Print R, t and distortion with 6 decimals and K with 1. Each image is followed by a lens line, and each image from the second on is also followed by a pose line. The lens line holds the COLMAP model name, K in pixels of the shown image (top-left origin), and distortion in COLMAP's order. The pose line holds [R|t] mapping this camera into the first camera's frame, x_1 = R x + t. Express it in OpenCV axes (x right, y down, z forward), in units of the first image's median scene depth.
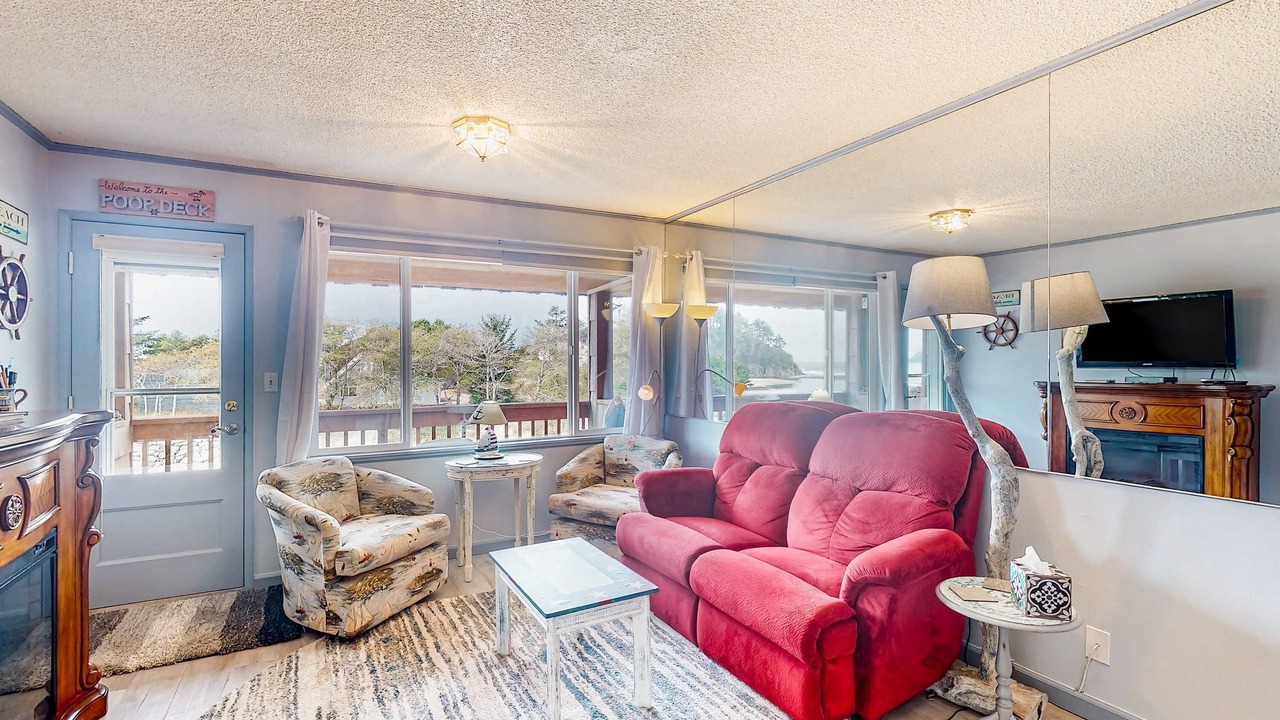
lens RADIAL K [[561.6, 0, 627.4], [0, 561.6, 359.8], [0, 0, 1]] dist [0.000438, -0.000155]
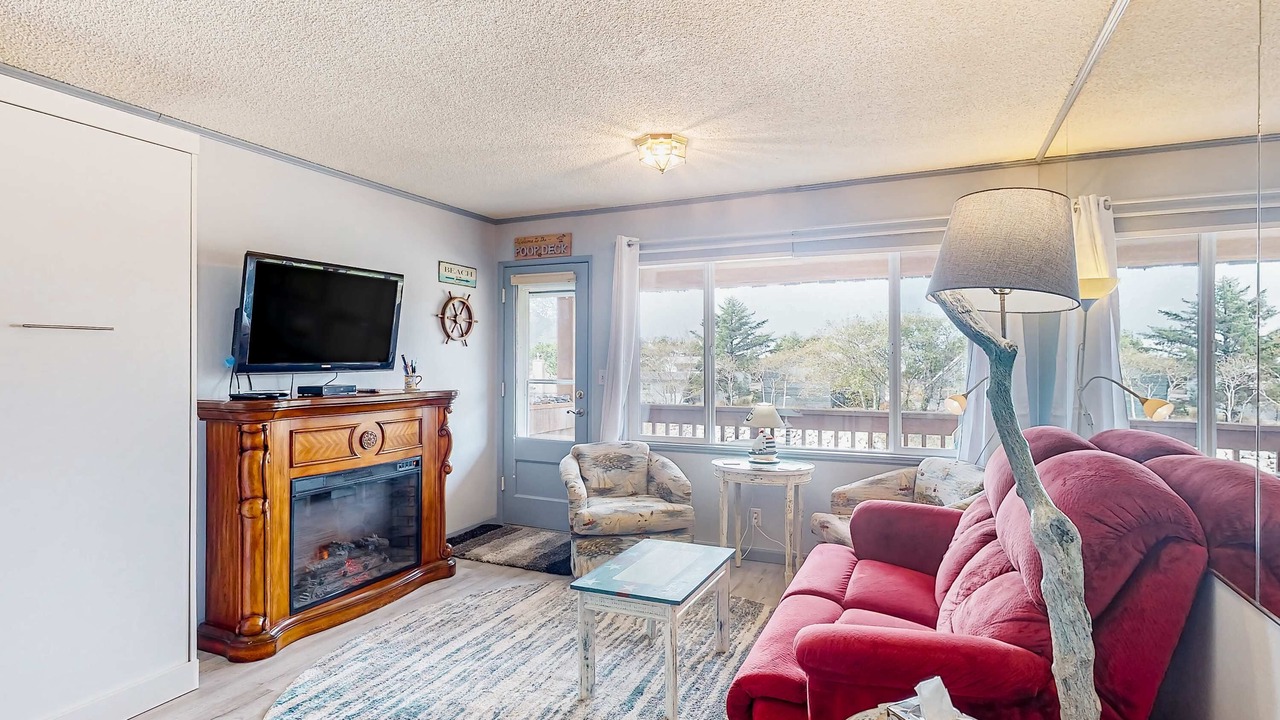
lens RADIAL K [[646.2, 0, 646.5], [0, 646.2, 359.6], [0, 0, 1]] dist [0.004840, 0.002558]
pose [[0.624749, 0.004544, -0.780813, 0.572883], [-0.002494, 0.999990, 0.003825, -0.005307], [0.780822, -0.000442, 0.624754, 0.178678]]
